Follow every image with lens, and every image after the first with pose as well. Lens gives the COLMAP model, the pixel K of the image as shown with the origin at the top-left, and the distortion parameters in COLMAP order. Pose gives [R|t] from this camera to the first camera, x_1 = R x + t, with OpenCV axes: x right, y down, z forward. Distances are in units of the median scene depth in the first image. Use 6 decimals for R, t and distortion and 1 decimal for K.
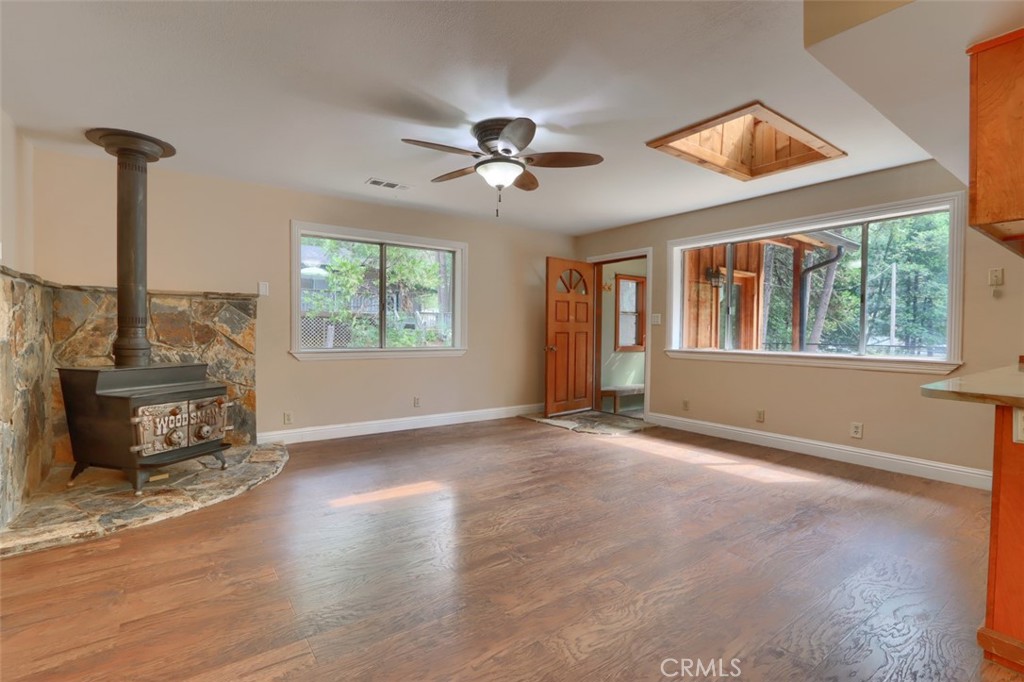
lens RADIAL K [[477.6, 0, 515.8], [0, 477.6, 343.1], [0, 0, 1]] dist [-0.000784, 0.000070]
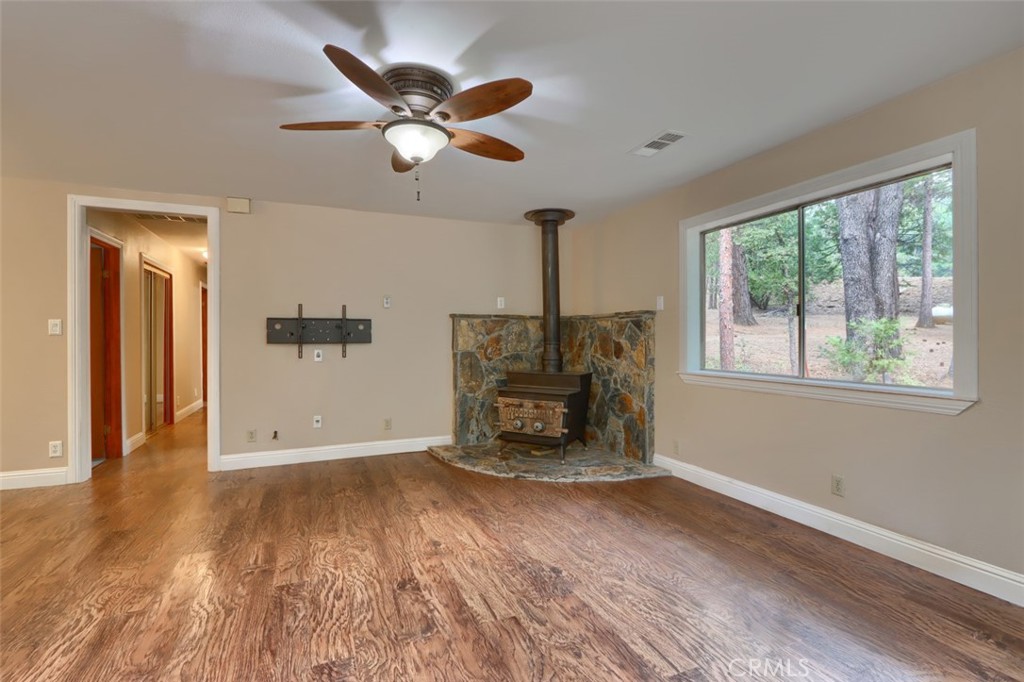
lens RADIAL K [[483.6, 0, 512.4], [0, 483.6, 336.8], [0, 0, 1]] dist [-0.016638, 0.000477]
pose [[-0.235219, -0.013280, -0.971852, 0.618370], [-0.028173, 0.999580, -0.006840, -0.041908], [0.971534, 0.025771, -0.235494, 1.234475]]
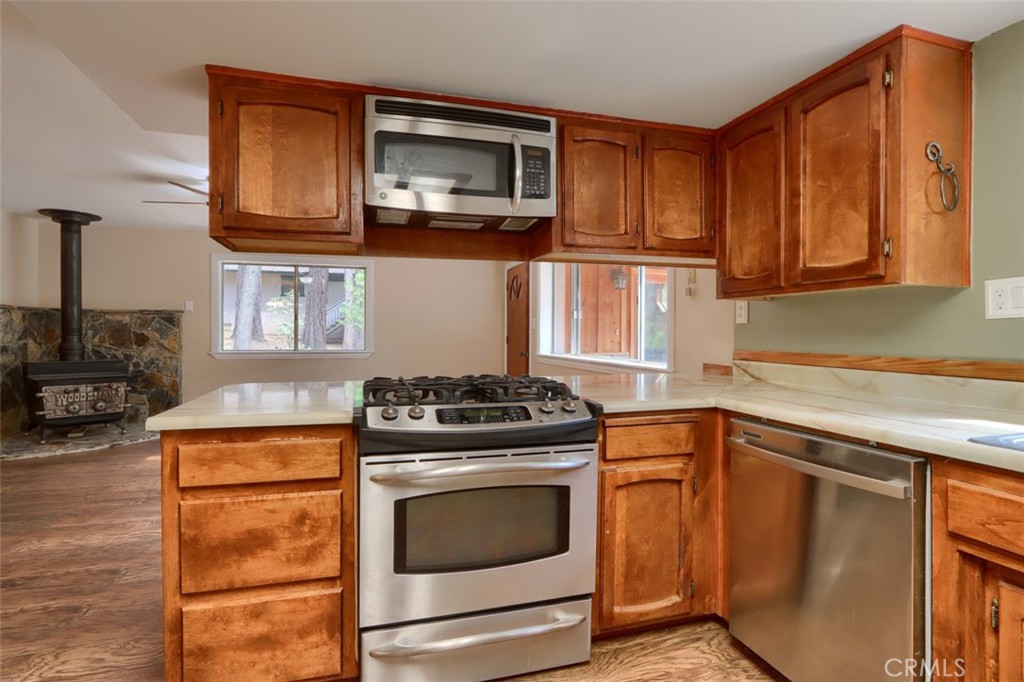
lens RADIAL K [[483.6, 0, 512.4], [0, 483.6, 336.8], [0, 0, 1]] dist [-0.016638, 0.000477]
pose [[0.942895, -0.004873, -0.333056, 1.027404], [-0.003158, 0.999717, -0.023569, 0.003765], [0.333076, 0.023275, 0.942613, 0.038628]]
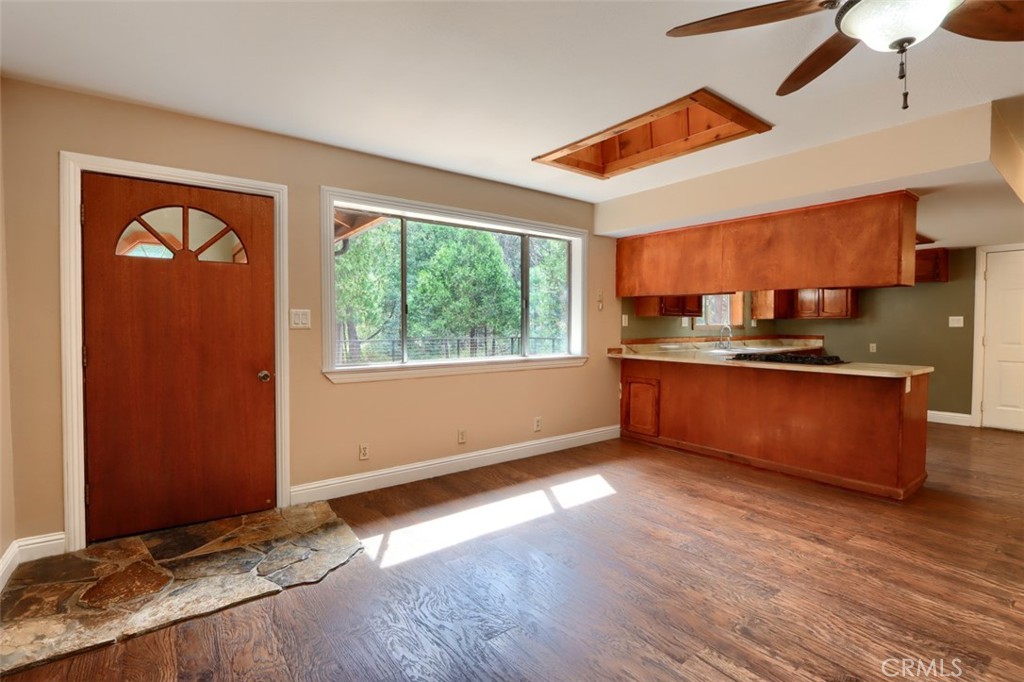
lens RADIAL K [[482.6, 0, 513.7], [0, 482.6, 338.2], [0, 0, 1]] dist [-0.004155, 0.000244]
pose [[-0.015780, -0.037004, 0.999191, -0.459795], [0.028078, 0.998904, 0.037437, -0.068361], [-0.999481, 0.028646, -0.014724, 1.281225]]
